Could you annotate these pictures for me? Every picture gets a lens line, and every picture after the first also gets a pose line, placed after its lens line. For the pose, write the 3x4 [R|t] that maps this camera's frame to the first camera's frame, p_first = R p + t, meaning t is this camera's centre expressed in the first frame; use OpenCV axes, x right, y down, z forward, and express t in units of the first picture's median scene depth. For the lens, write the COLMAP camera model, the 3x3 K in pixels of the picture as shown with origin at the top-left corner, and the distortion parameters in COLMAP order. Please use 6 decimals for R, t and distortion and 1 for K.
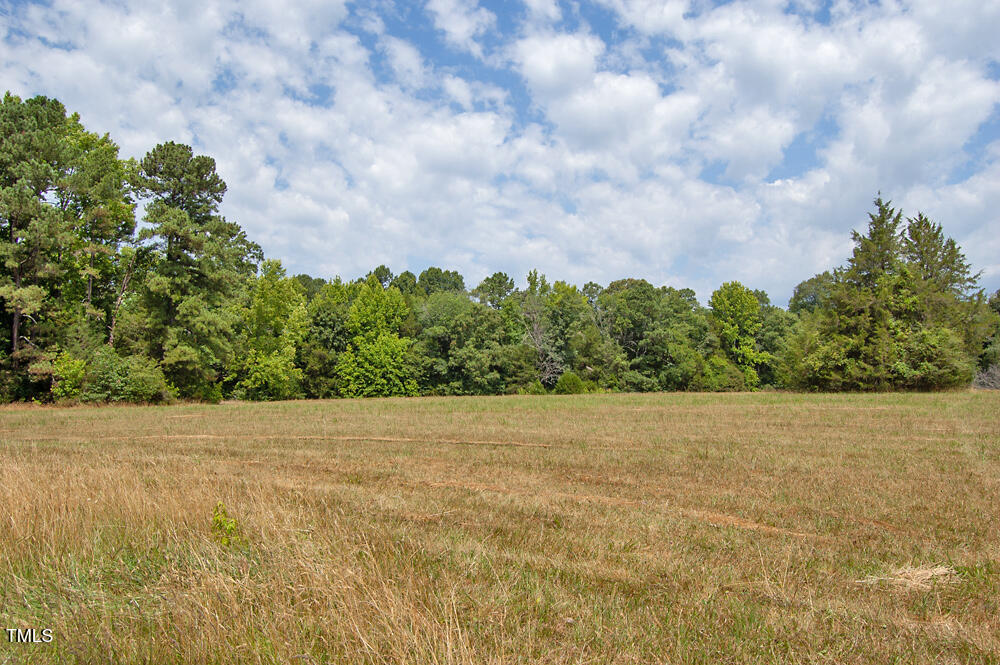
lens RADIAL K [[803.4, 0, 500.0], [0, 803.4, 332.5], [0, 0, 1]] dist [-0.073314, 0.021771]
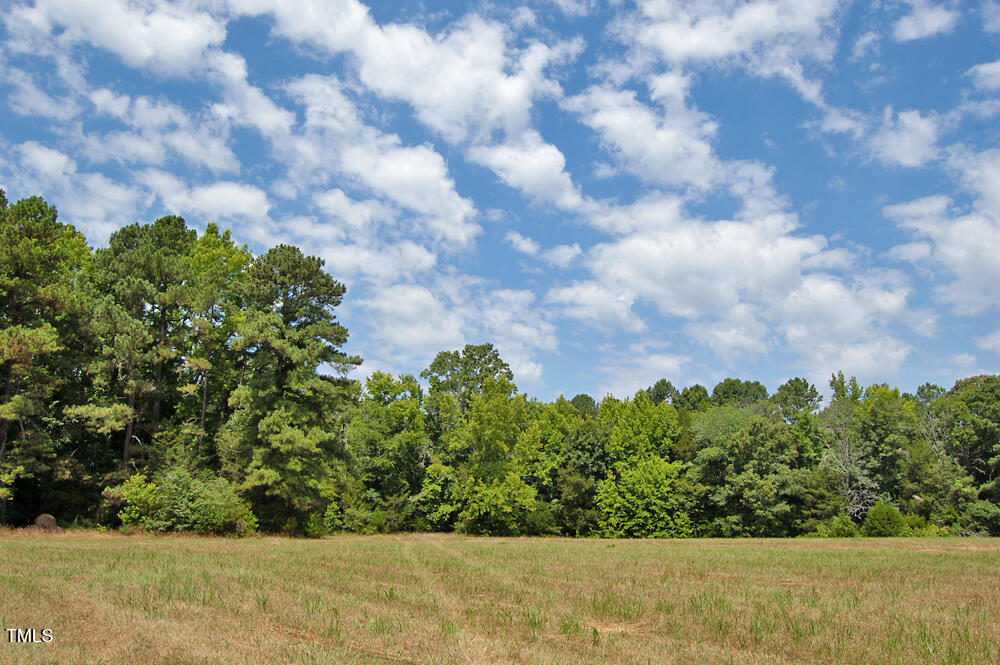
lens RADIAL K [[803.4, 0, 500.0], [0, 803.4, 332.5], [0, 0, 1]] dist [-0.073314, 0.021771]
pose [[0.878873, -0.090558, -0.468382, 0.127058], [0.013681, 0.986198, -0.165002, 0.008778], [0.476859, 0.138608, 0.867982, 0.167045]]
